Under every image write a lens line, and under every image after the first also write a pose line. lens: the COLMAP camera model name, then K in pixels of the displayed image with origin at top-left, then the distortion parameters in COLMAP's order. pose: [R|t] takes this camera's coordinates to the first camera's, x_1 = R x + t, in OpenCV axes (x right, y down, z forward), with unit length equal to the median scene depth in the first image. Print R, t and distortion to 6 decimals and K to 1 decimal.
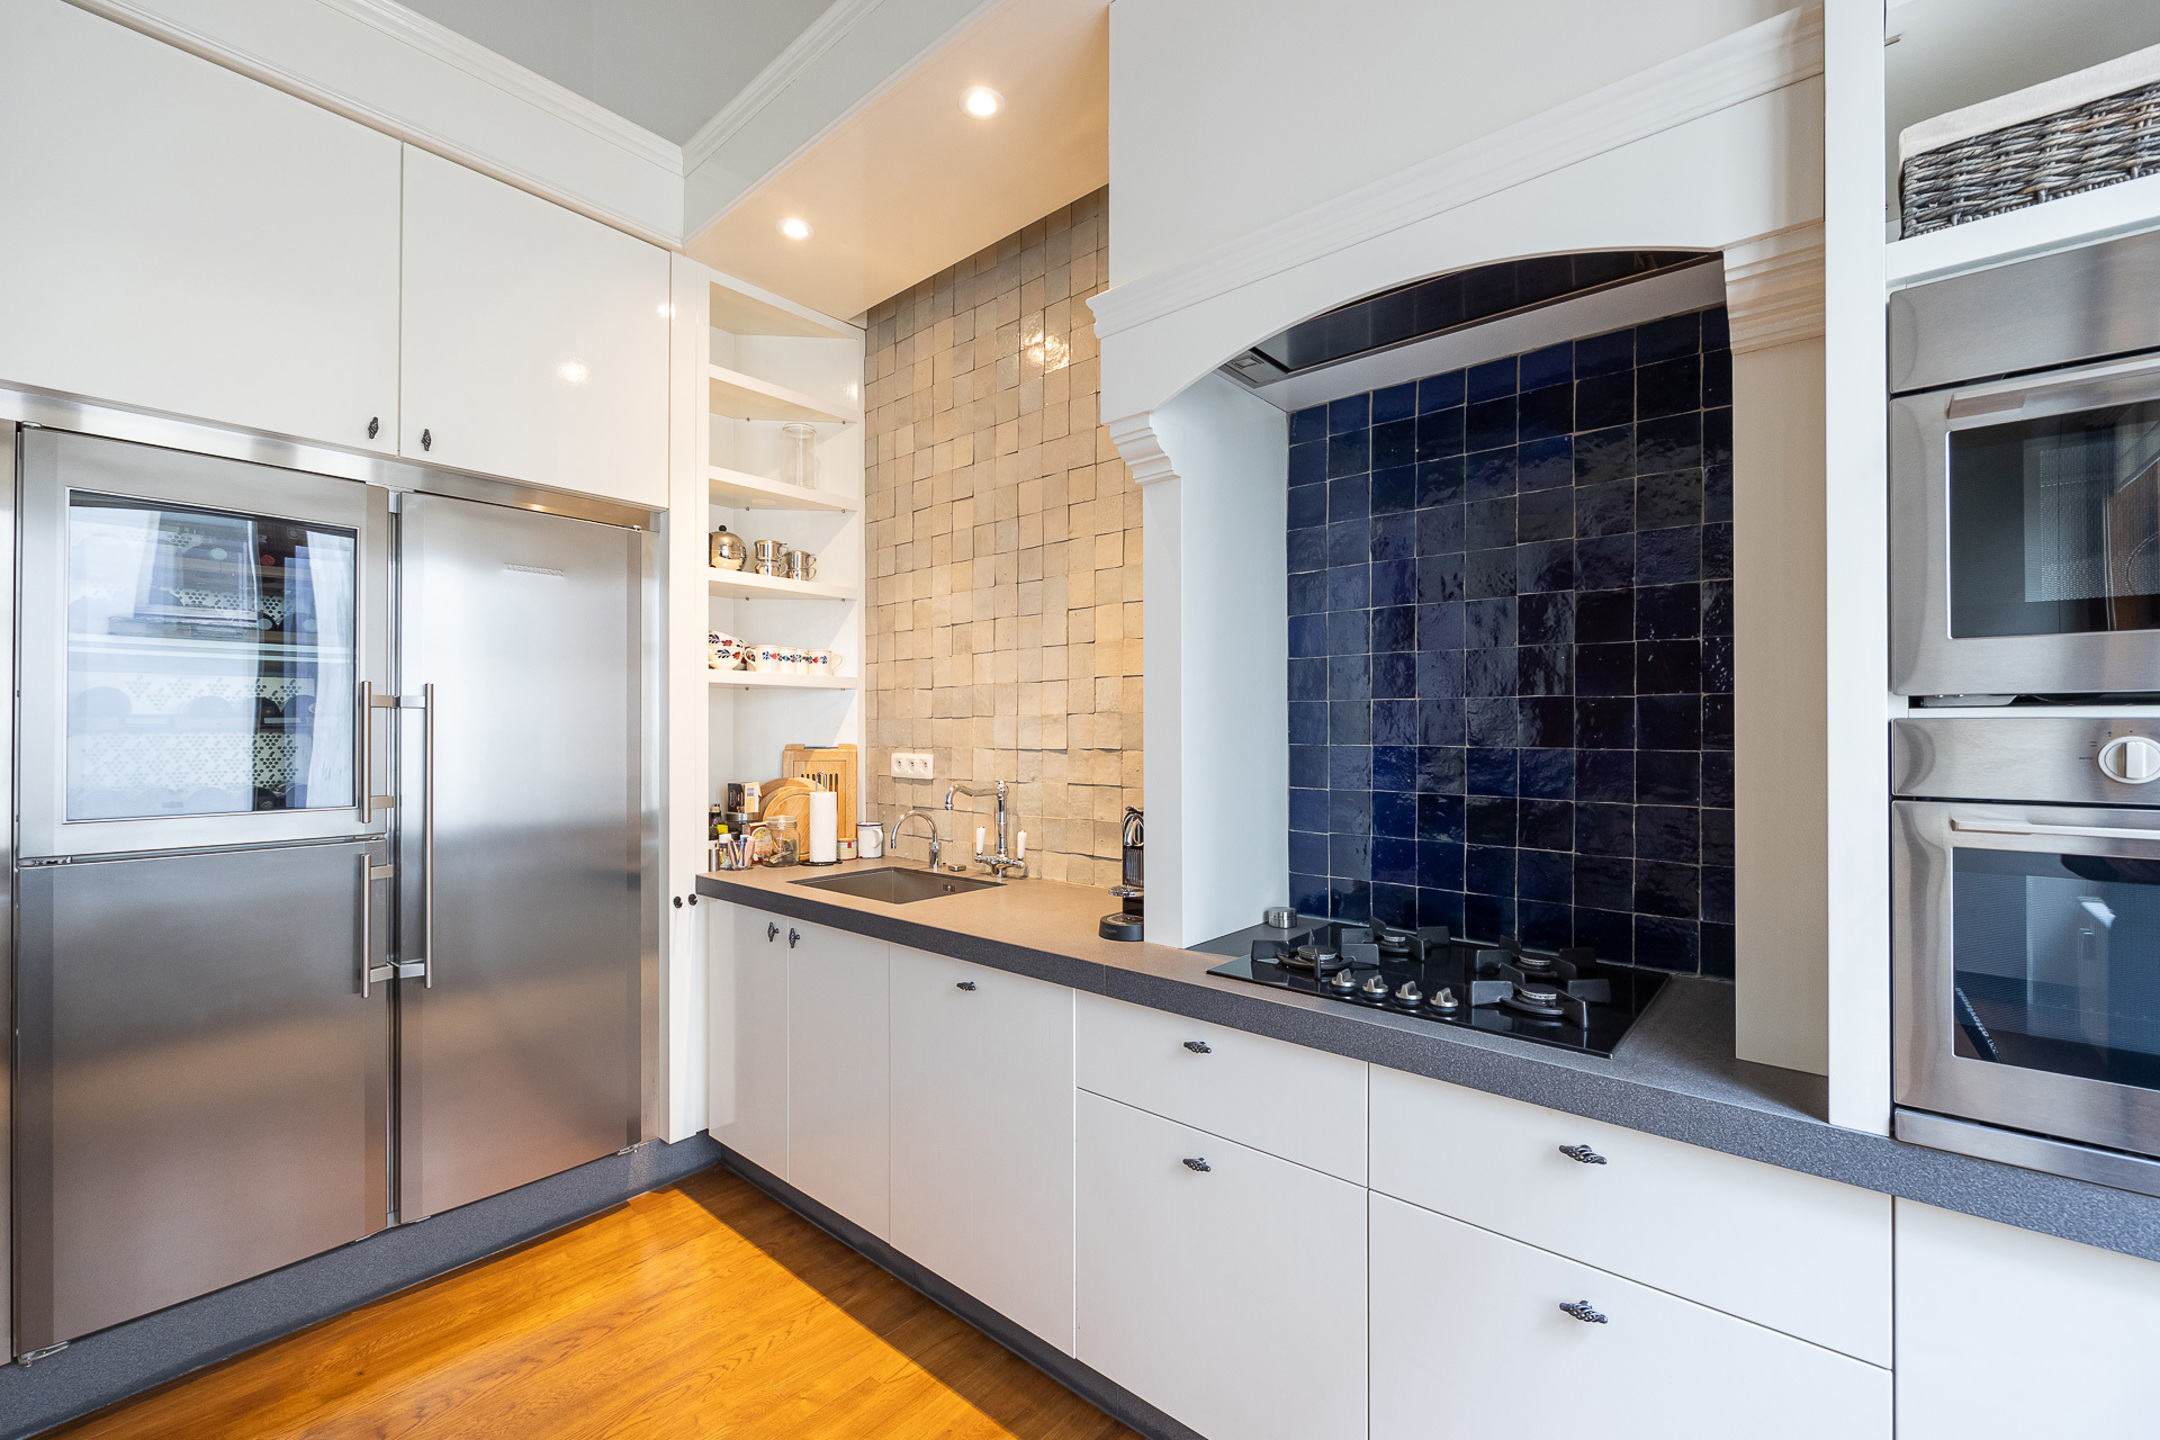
lens RADIAL K [[891.4, 0, 1087.9], [0, 891.4, 727.6], [0, 0, 1]] dist [0.001000, -0.000312]
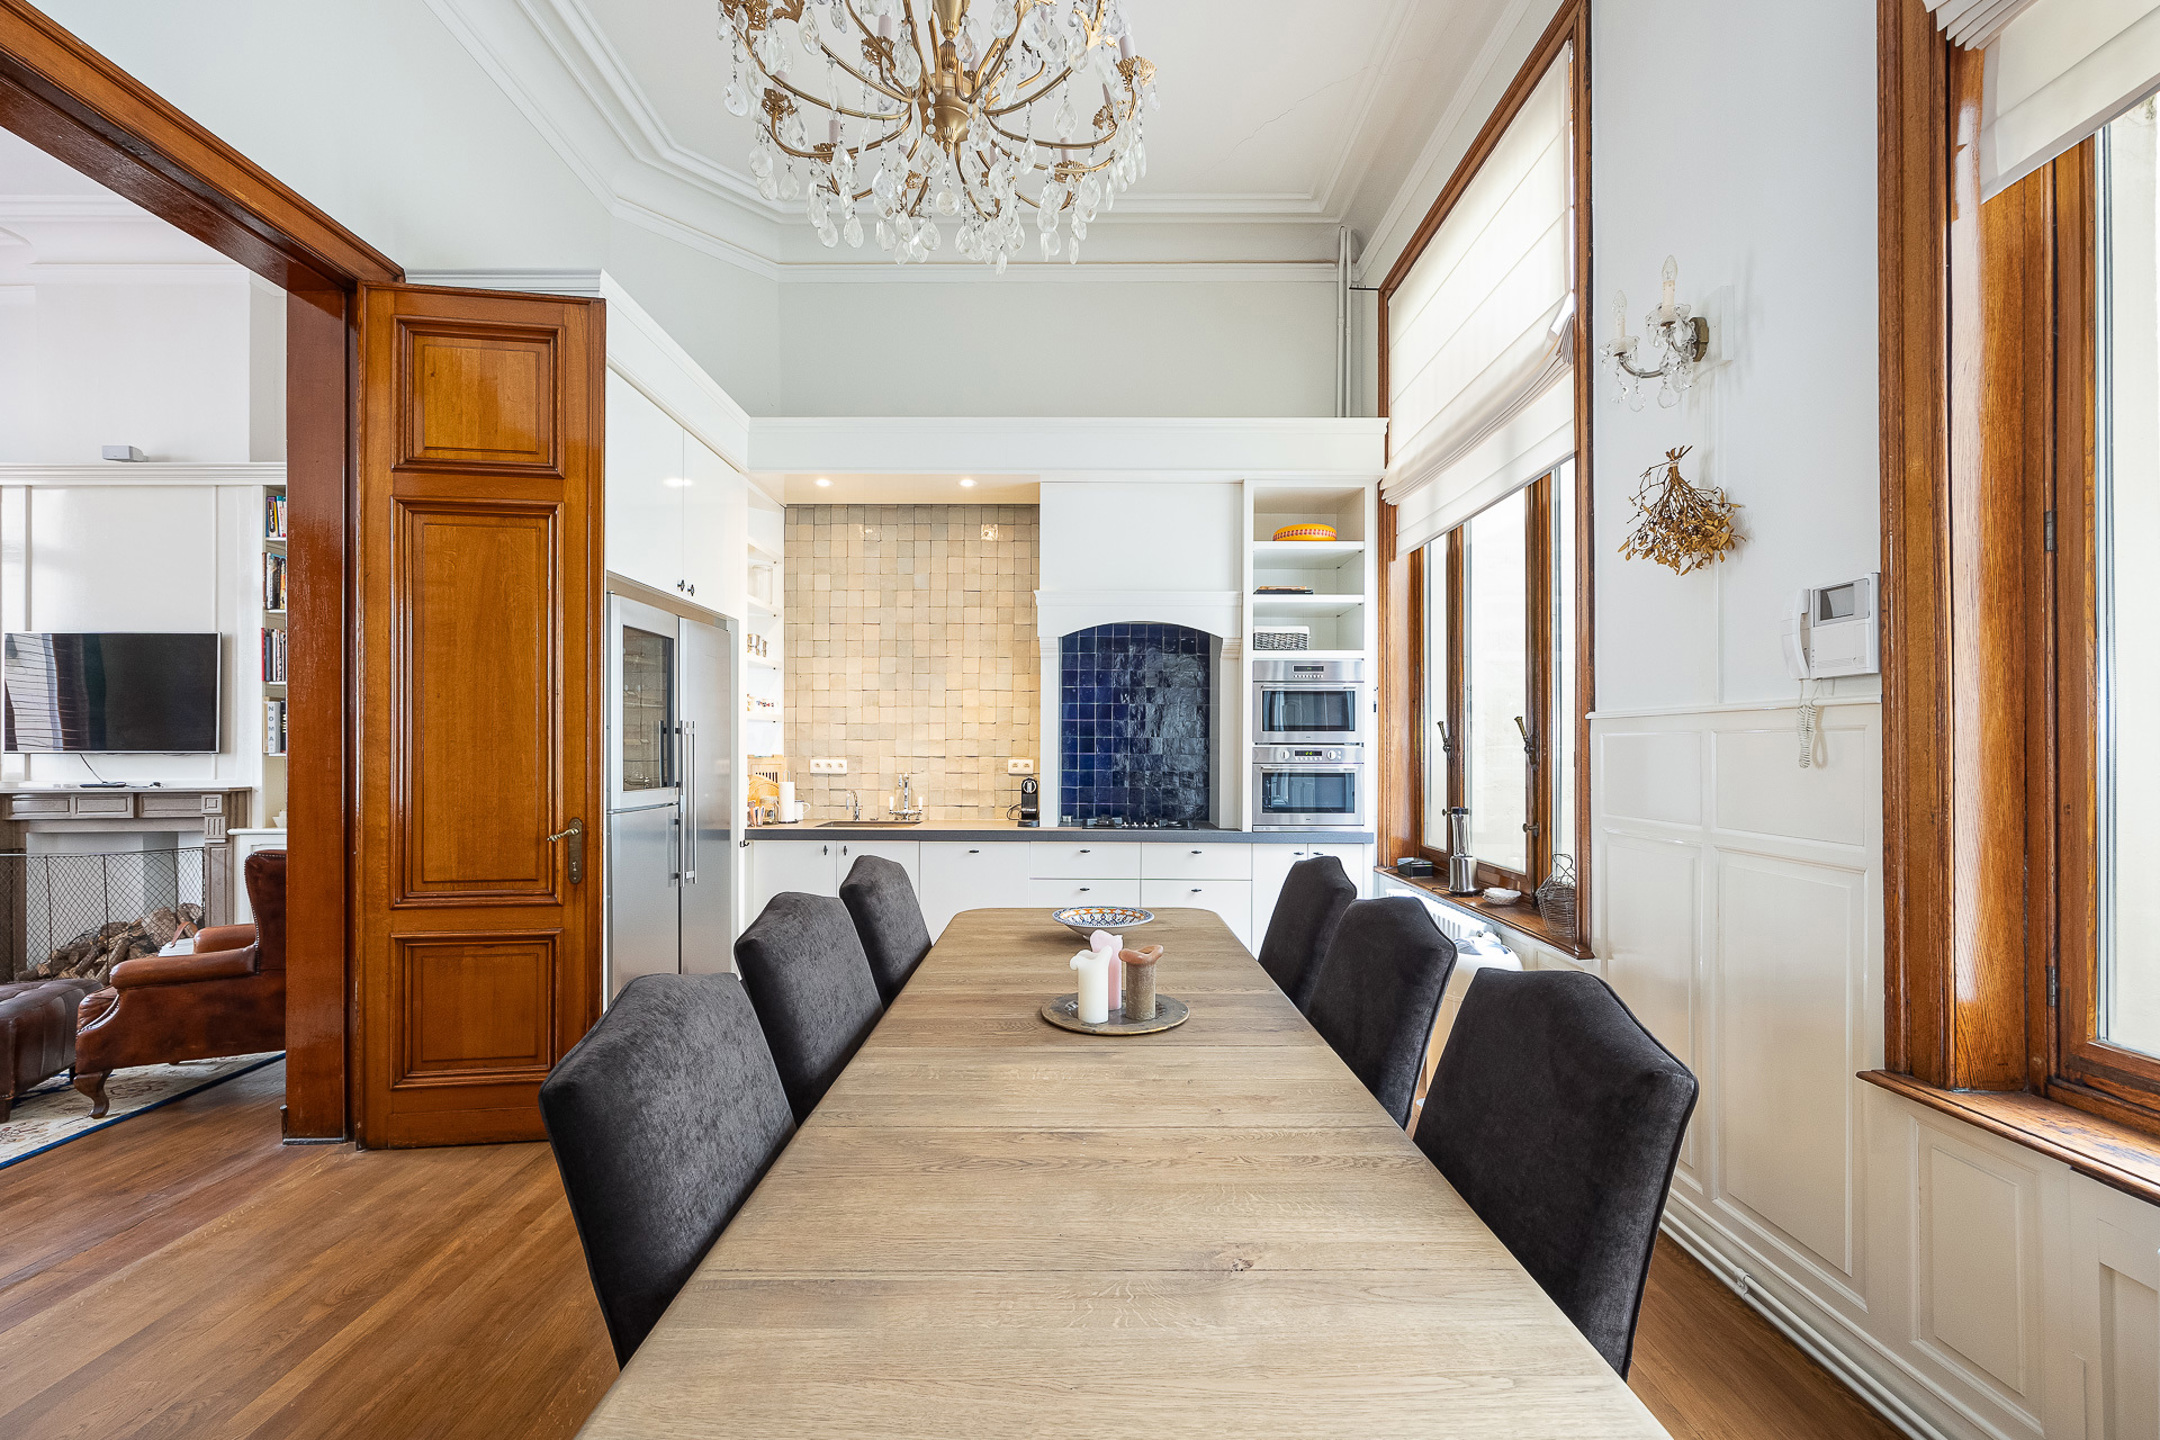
lens RADIAL K [[891.4, 0, 1087.4], [0, 891.4, 739.7], [0, 0, 1]] dist [0.001000, -0.000312]
pose [[0.758610, 0.006375, 0.651513, -1.019564], [-0.007256, 0.999973, -0.001337, -0.012609], [-0.651504, -0.003713, 0.758636, -0.726155]]
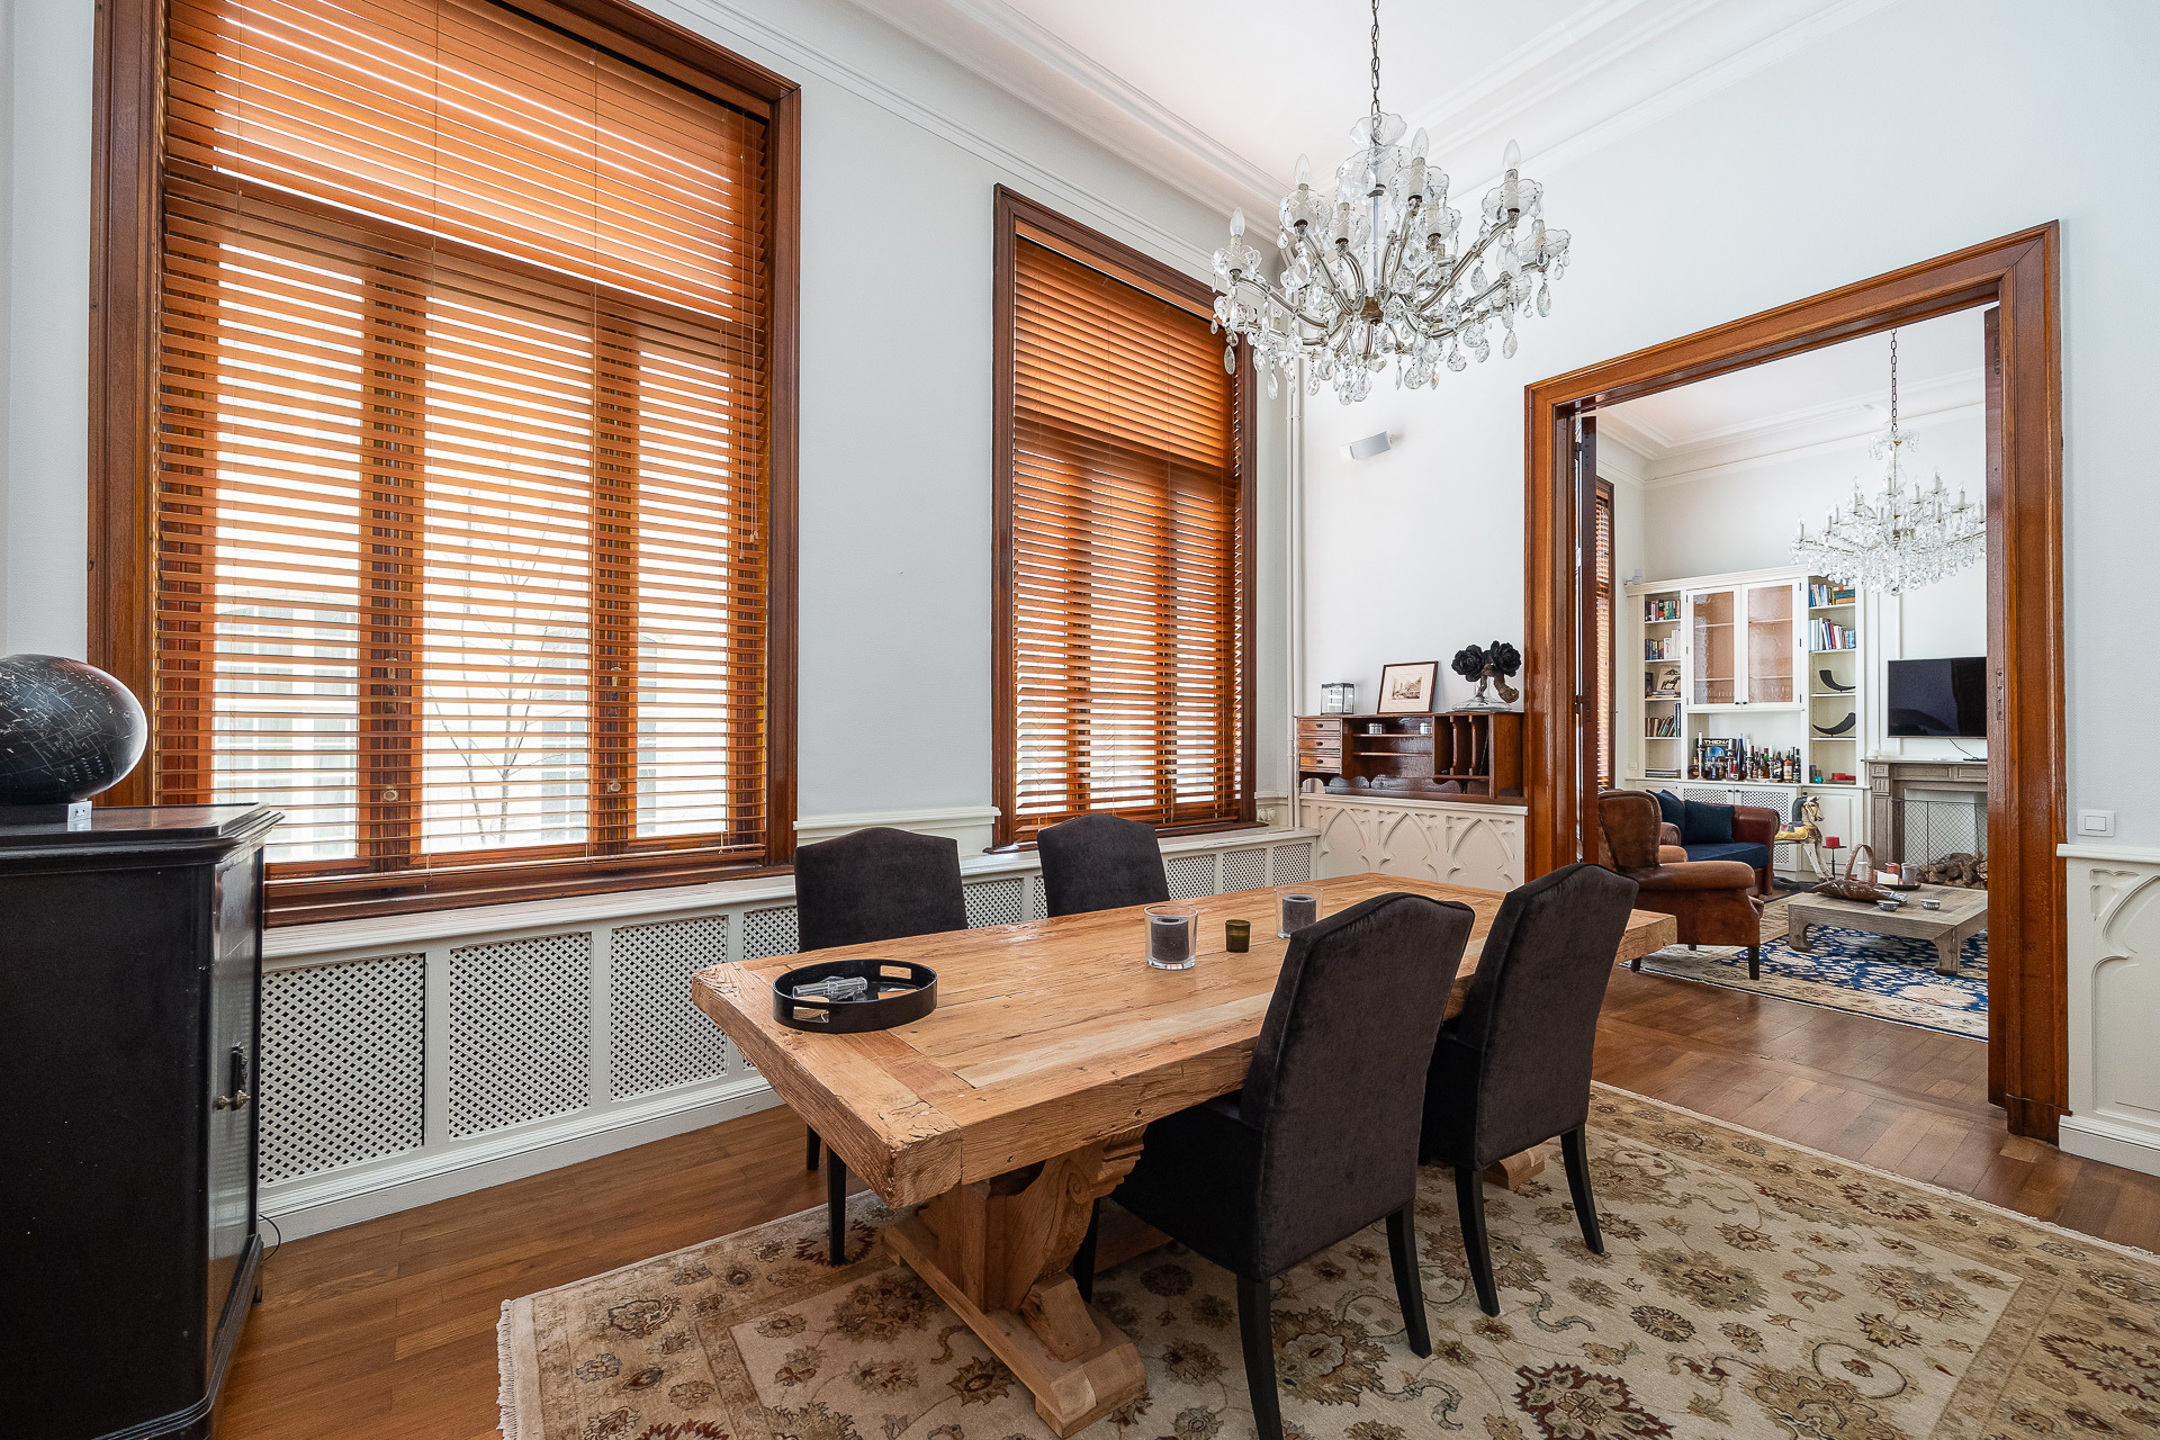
lens RADIAL K [[891.4, 0, 1080.7], [0, 891.4, 723.1], [0, 0, 1]] dist [0.001000, -0.000312]
pose [[0.973016, 0.003202, -0.230717, -3.083350], [-0.002148, 0.999986, 0.004819, -0.025325], [0.230730, -0.004194, 0.973009, -1.253084]]
